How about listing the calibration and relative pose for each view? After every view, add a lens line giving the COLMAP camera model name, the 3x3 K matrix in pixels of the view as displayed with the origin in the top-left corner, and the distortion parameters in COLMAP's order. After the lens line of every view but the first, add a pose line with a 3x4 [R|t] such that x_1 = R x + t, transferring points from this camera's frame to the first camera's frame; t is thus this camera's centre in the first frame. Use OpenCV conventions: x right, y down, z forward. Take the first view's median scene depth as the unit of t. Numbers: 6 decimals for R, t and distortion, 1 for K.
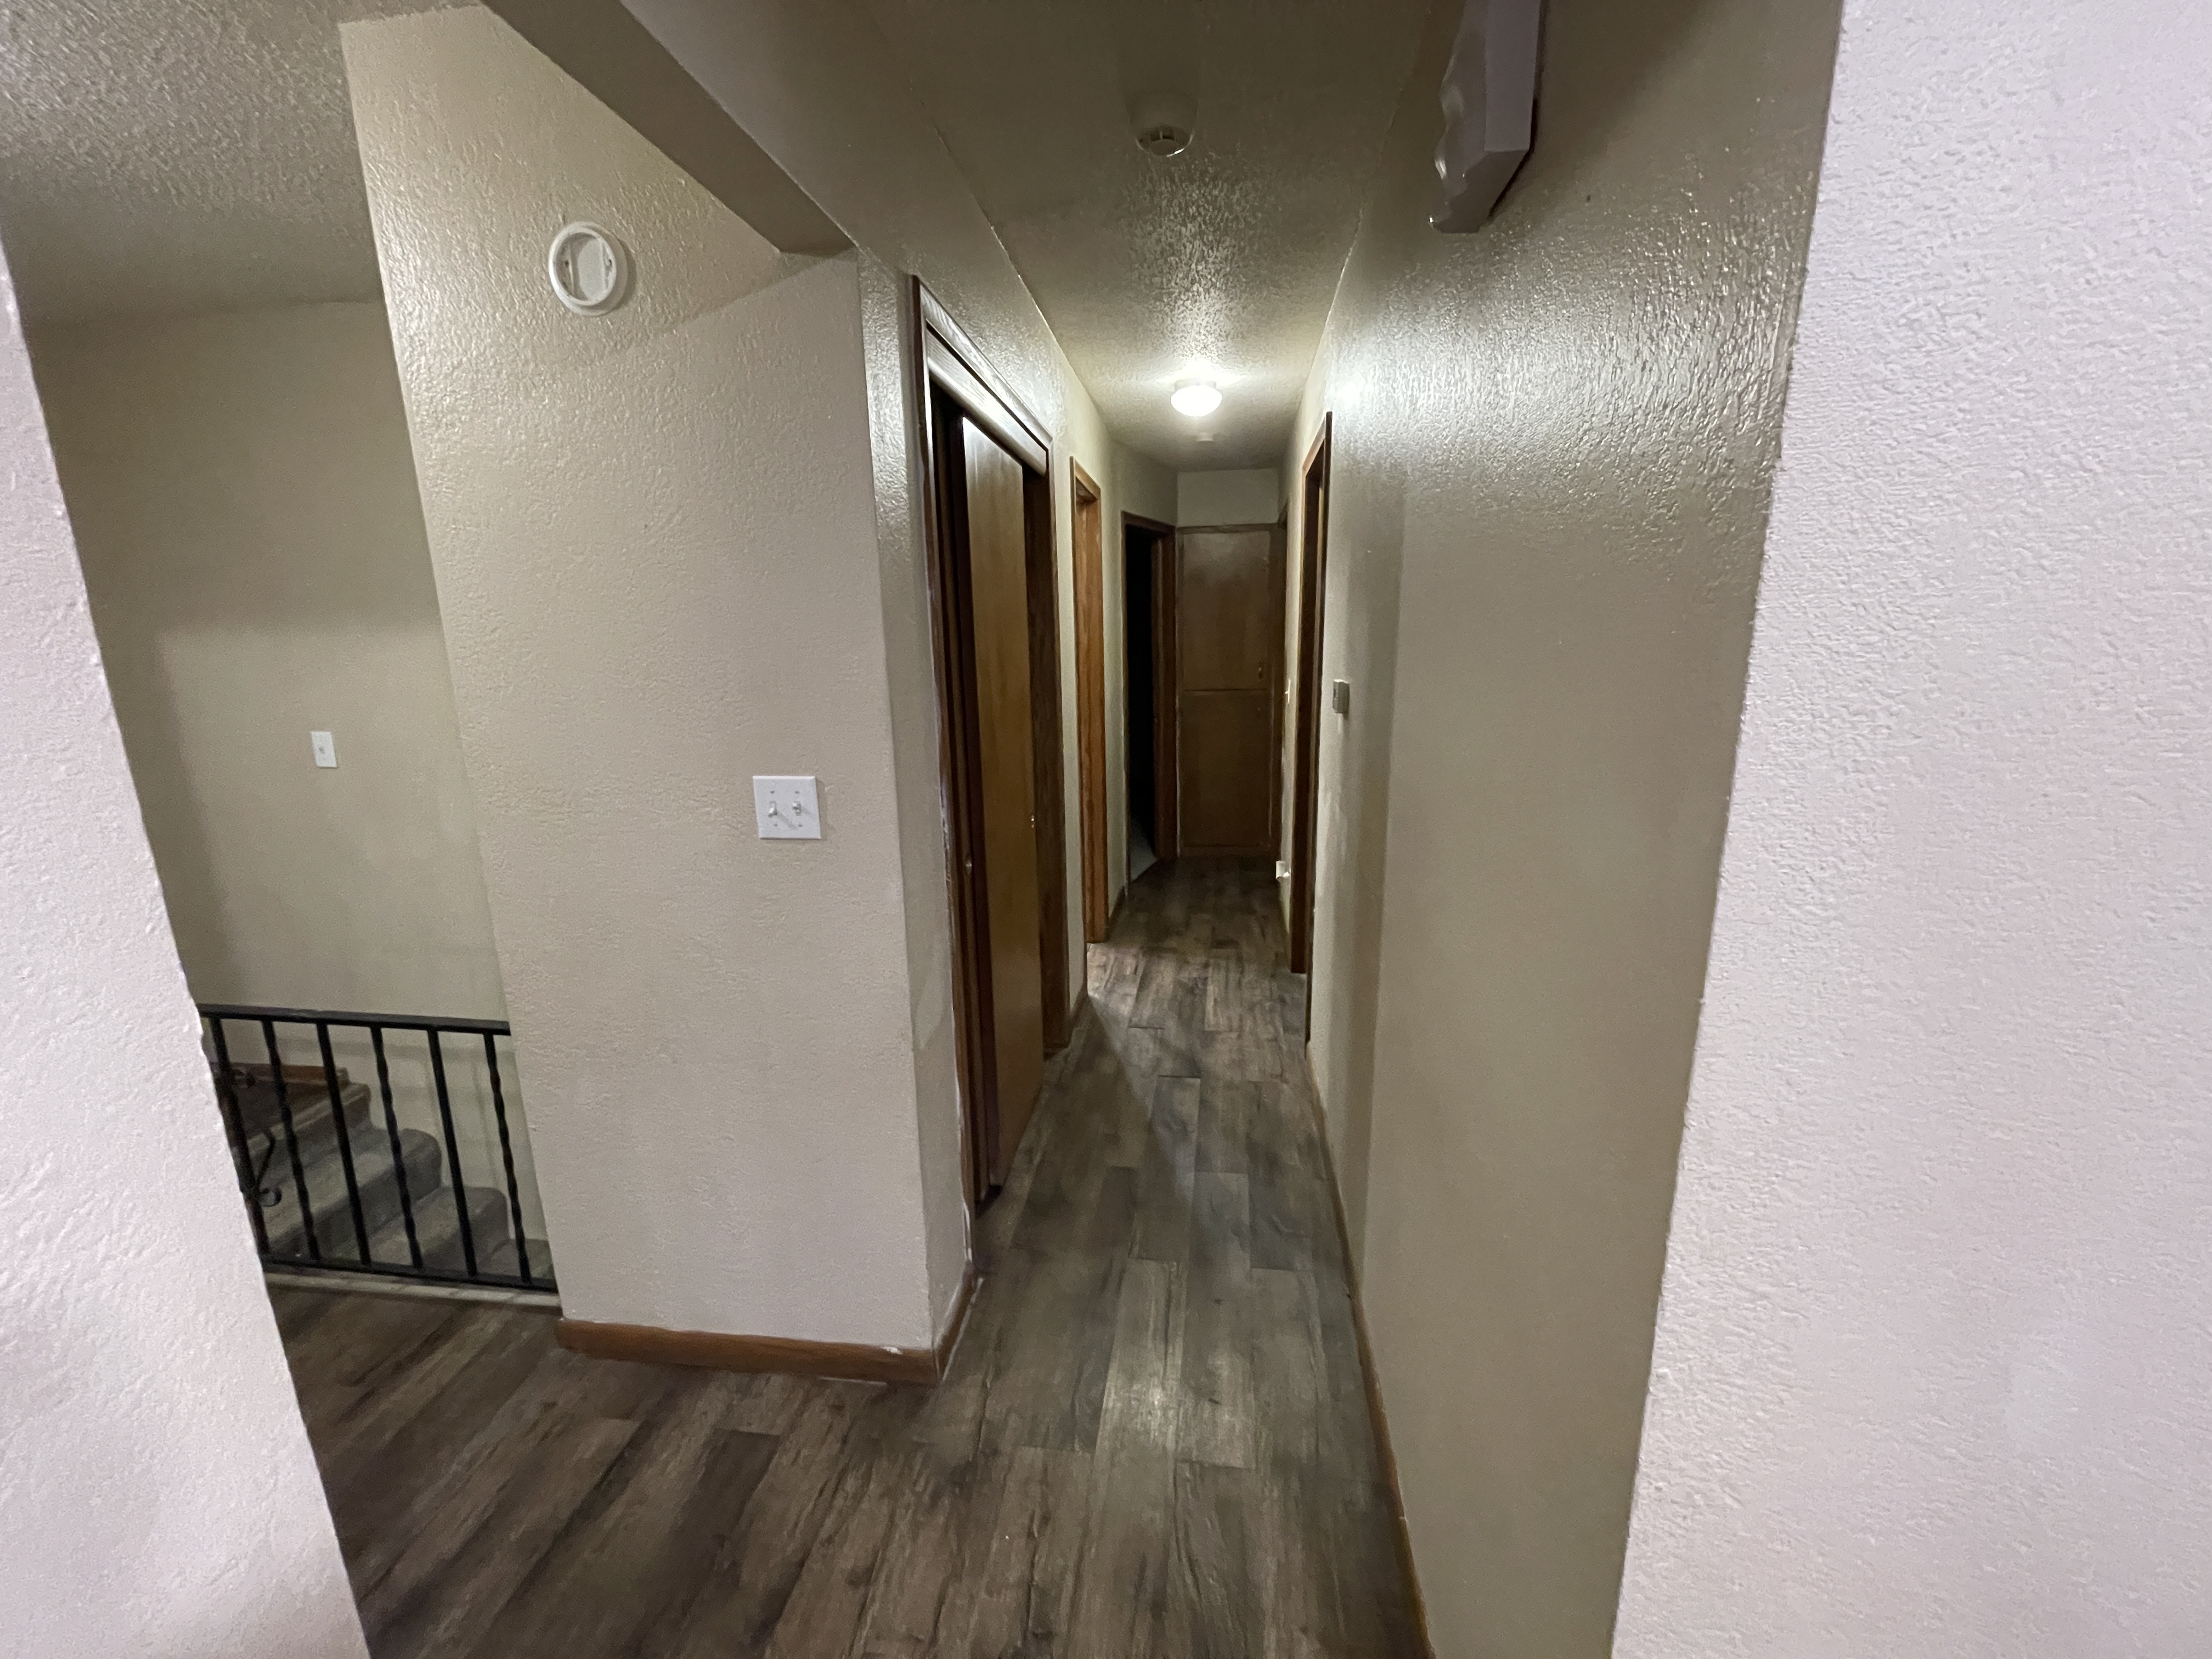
lens RADIAL K [[890.9, 0, 1113.3], [0, 890.9, 833.3], [0, 0, 1]] dist [-0.004556, -0.000505]
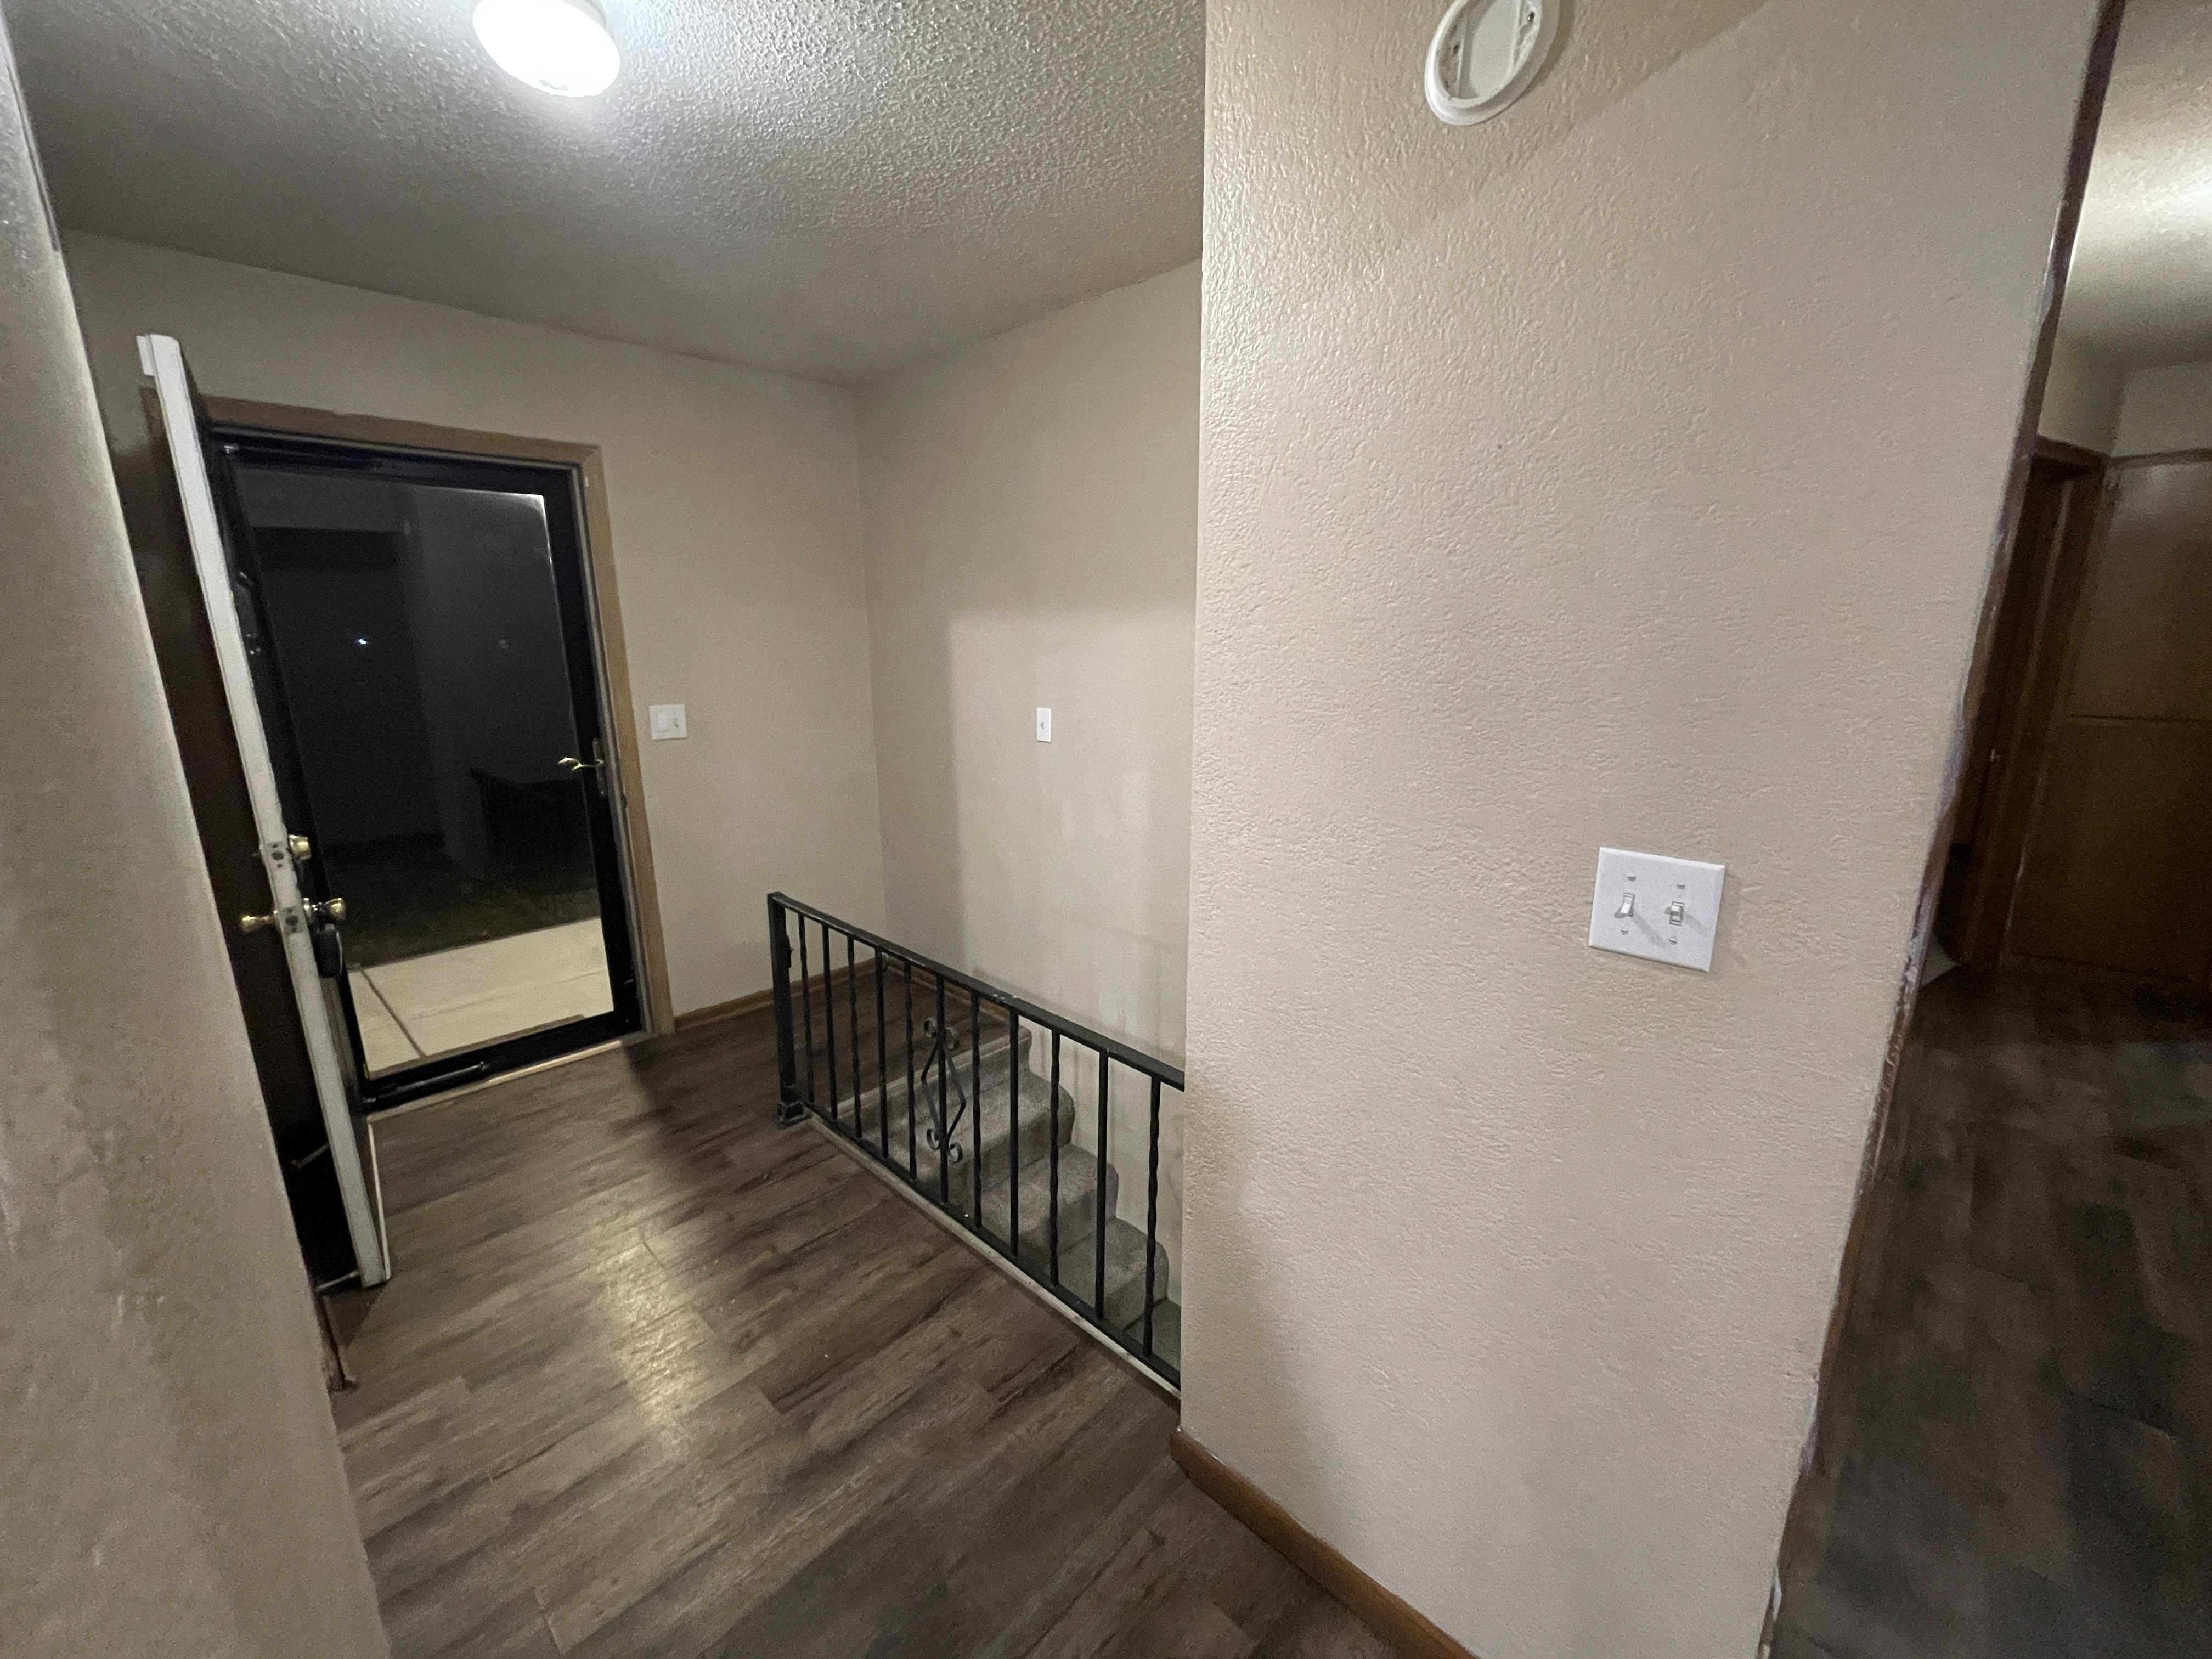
lens RADIAL K [[890.9, 0, 1100.3], [0, 890.9, 829.9], [0, 0, 1]] dist [-0.004556, -0.000505]
pose [[0.795112, 0.141546, -0.589713, -0.268901], [-0.138579, 0.989060, 0.050553, -0.050141], [0.590417, 0.041527, 0.806029, 0.256269]]
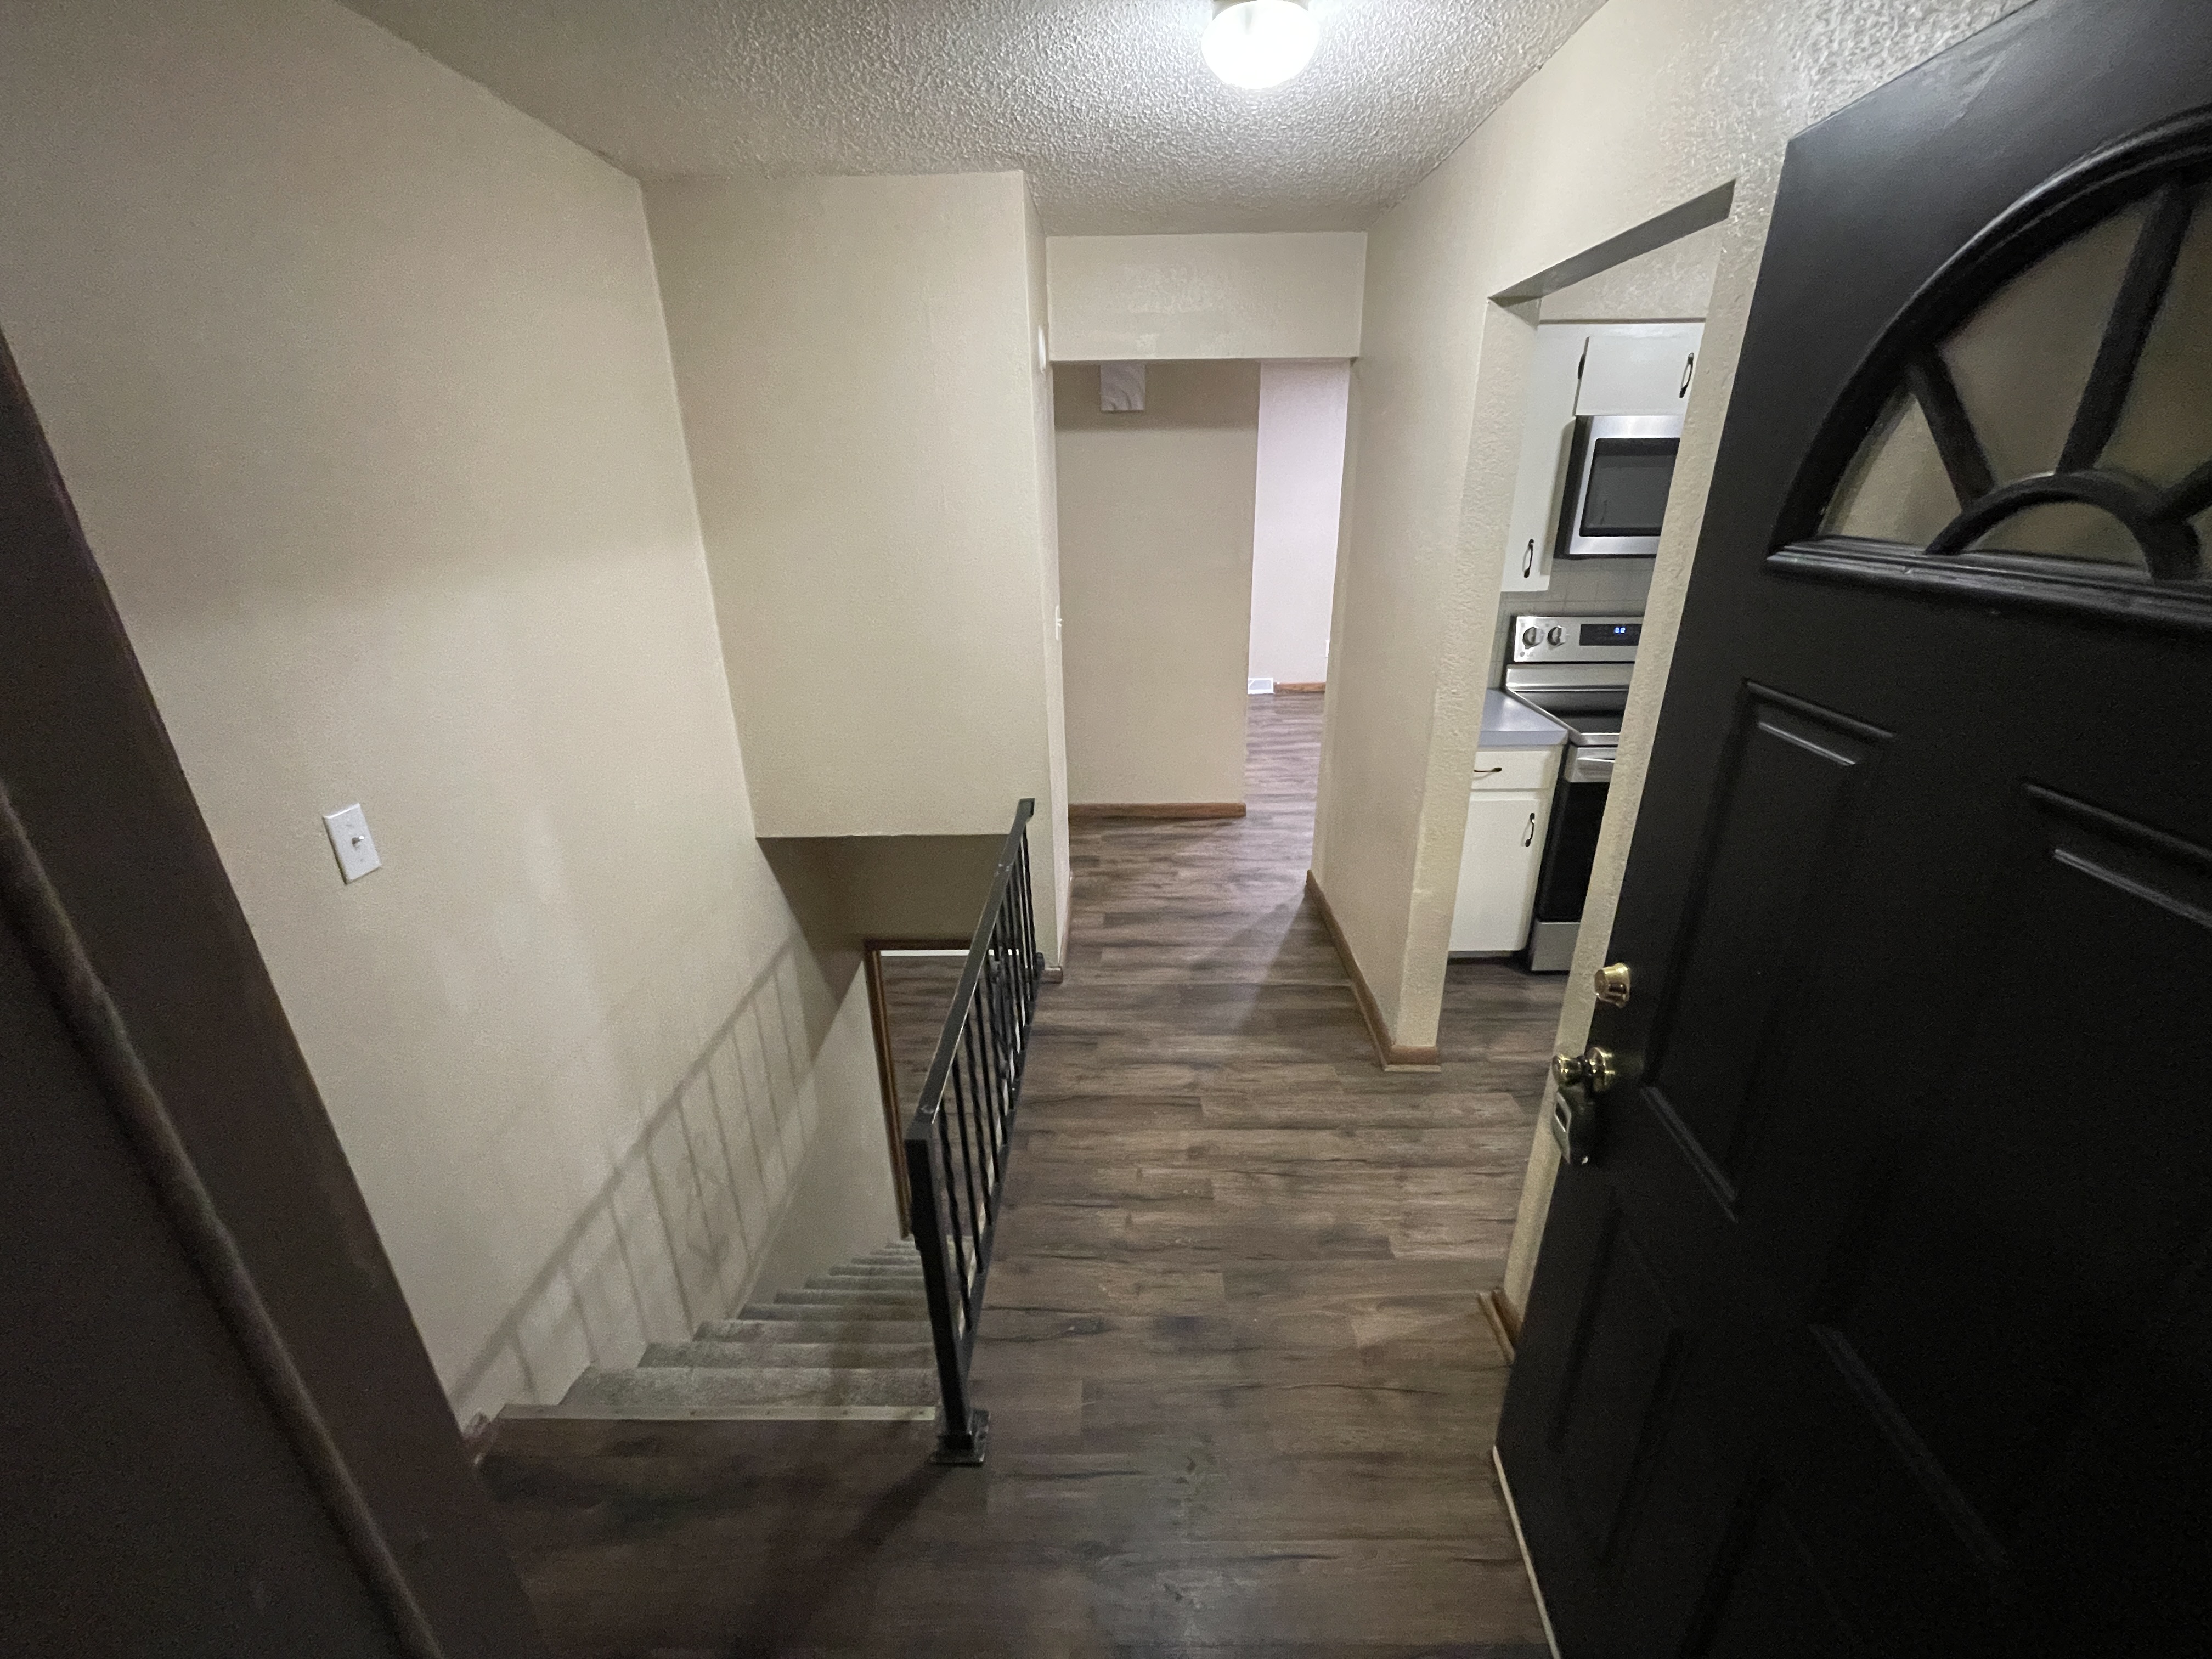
lens RADIAL K [[890.9, 0, 1106.5], [0, 890.9, 829.4], [0, 0, 1]] dist [-0.004556, -0.000505]
pose [[-0.098517, -0.356203, 0.929201, -2.267691], [0.231486, 0.899926, 0.369524, -0.306410], [-0.967837, 0.251501, -0.006202, 0.921625]]
